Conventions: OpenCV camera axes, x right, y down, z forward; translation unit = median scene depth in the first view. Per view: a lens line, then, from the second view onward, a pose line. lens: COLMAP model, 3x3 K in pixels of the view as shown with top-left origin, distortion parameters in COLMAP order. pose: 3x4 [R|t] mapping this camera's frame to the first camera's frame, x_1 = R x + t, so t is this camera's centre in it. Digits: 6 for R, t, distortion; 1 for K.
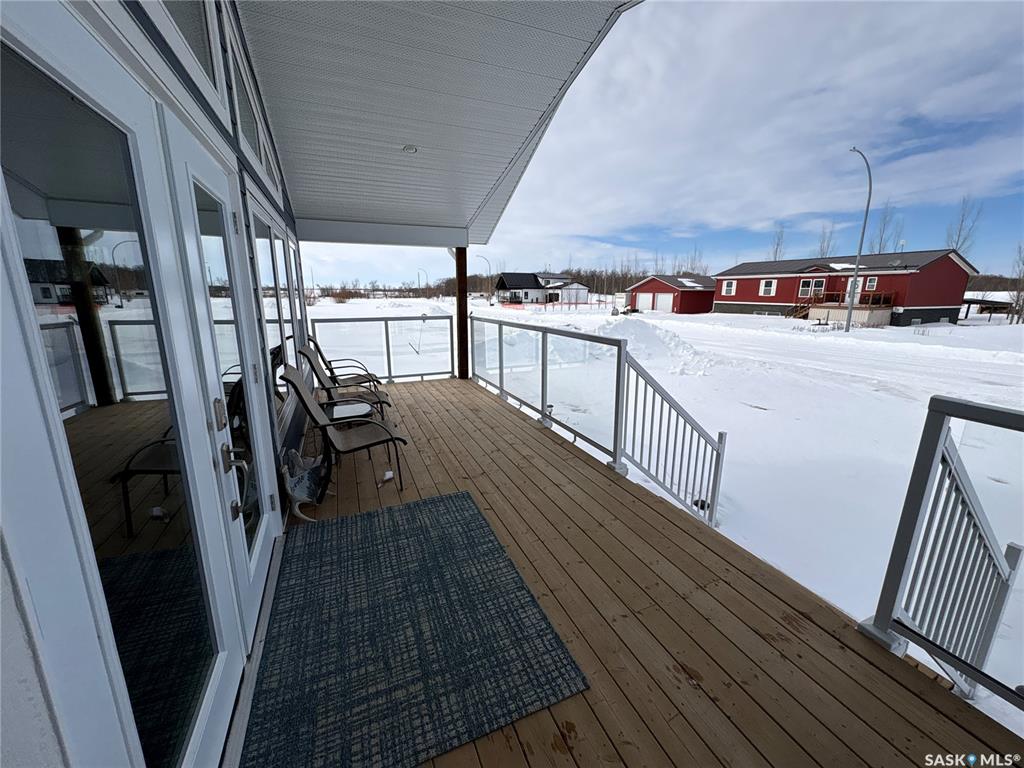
lens RADIAL K [[407.2, 0, 509.9], [0, 407.2, 385.7], [0, 0, 1]] dist [-0.001753, 0.000634]
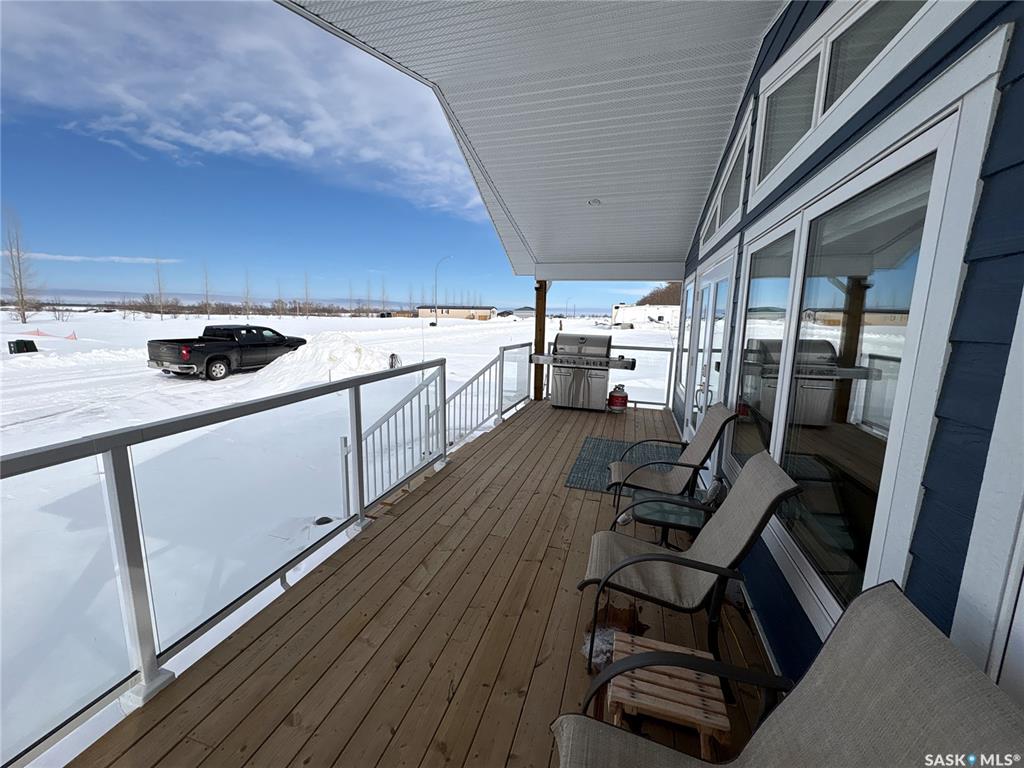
lens RADIAL K [[407.2, 0, 507.8], [0, 407.2, 382.4], [0, 0, 1]] dist [-0.001753, 0.000634]
pose [[-0.773217, -0.118352, 0.623000, -0.883092], [0.118588, 0.938112, 0.325396, -0.568769], [-0.622955, 0.325481, -0.711329, 2.380317]]
